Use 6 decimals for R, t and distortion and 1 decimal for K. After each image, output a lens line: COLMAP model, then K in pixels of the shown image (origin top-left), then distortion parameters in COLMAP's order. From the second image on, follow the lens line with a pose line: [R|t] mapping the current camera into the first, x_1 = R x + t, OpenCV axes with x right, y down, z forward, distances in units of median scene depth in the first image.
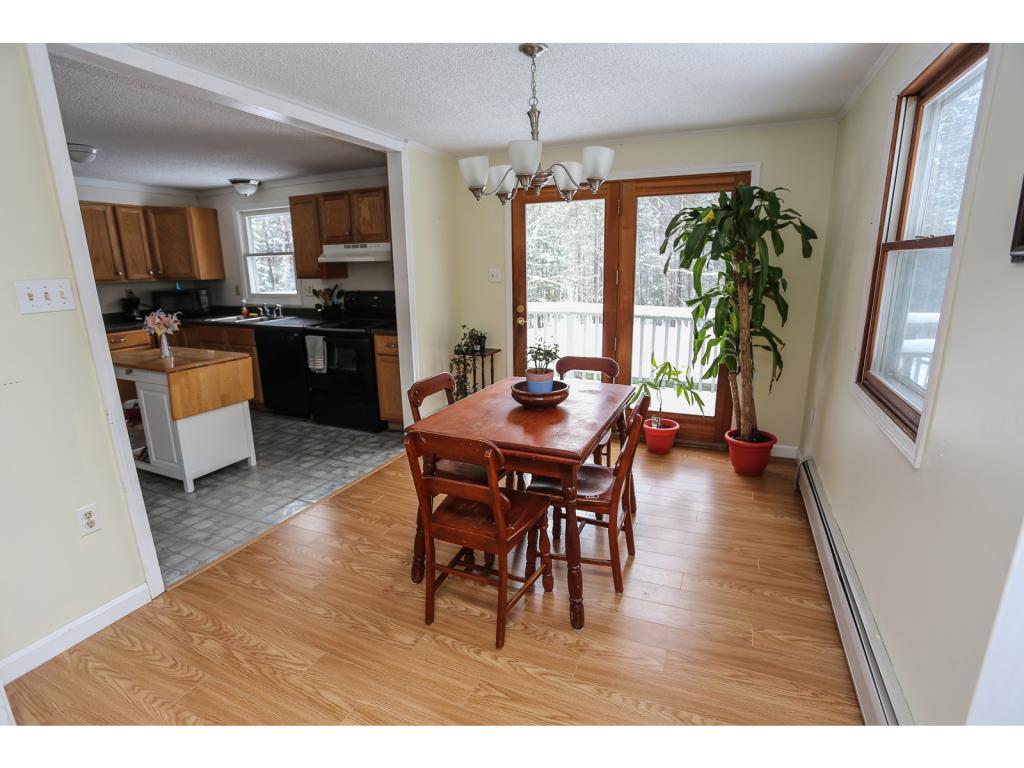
lens RADIAL K [[497.3, 0, 509.5], [0, 497.3, 383.3], [0, 0, 1]] dist [-0.074533, 0.030818]
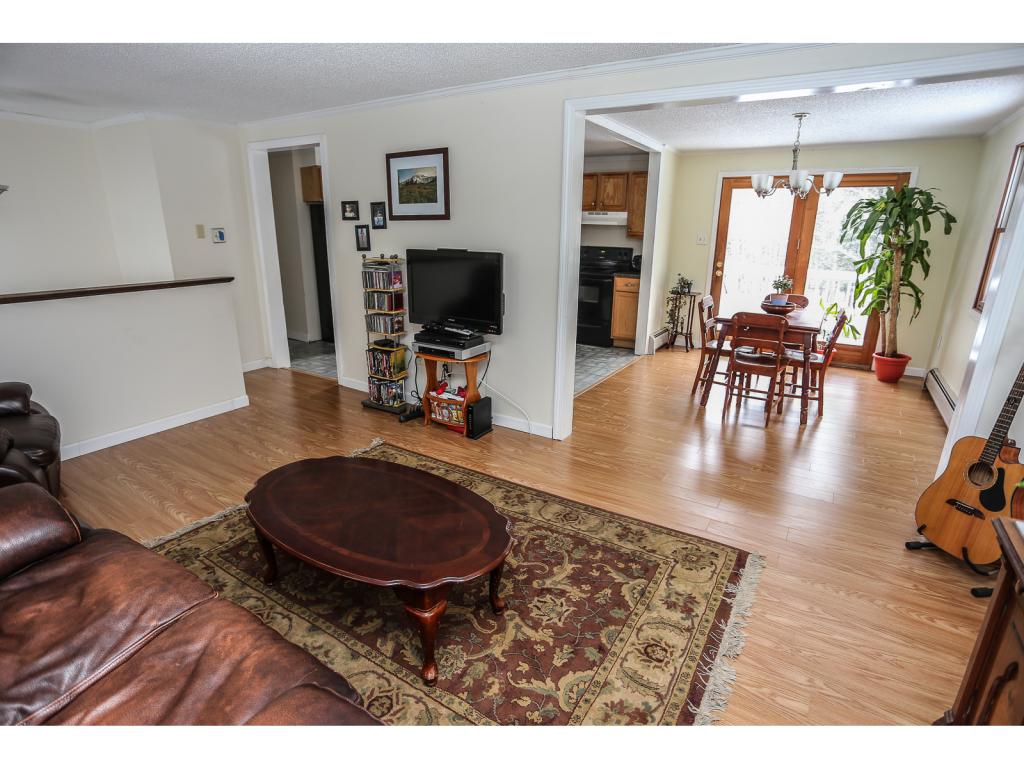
lens RADIAL K [[517.1, 0, 510.1], [0, 517.1, 387.4], [0, 0, 1]] dist [-0.082861, 0.035336]
pose [[0.988179, 0.068183, -0.137308, -0.437700], [-0.059149, 0.995873, 0.068831, 0.169189], [0.141434, -0.059895, 0.988134, -0.664090]]
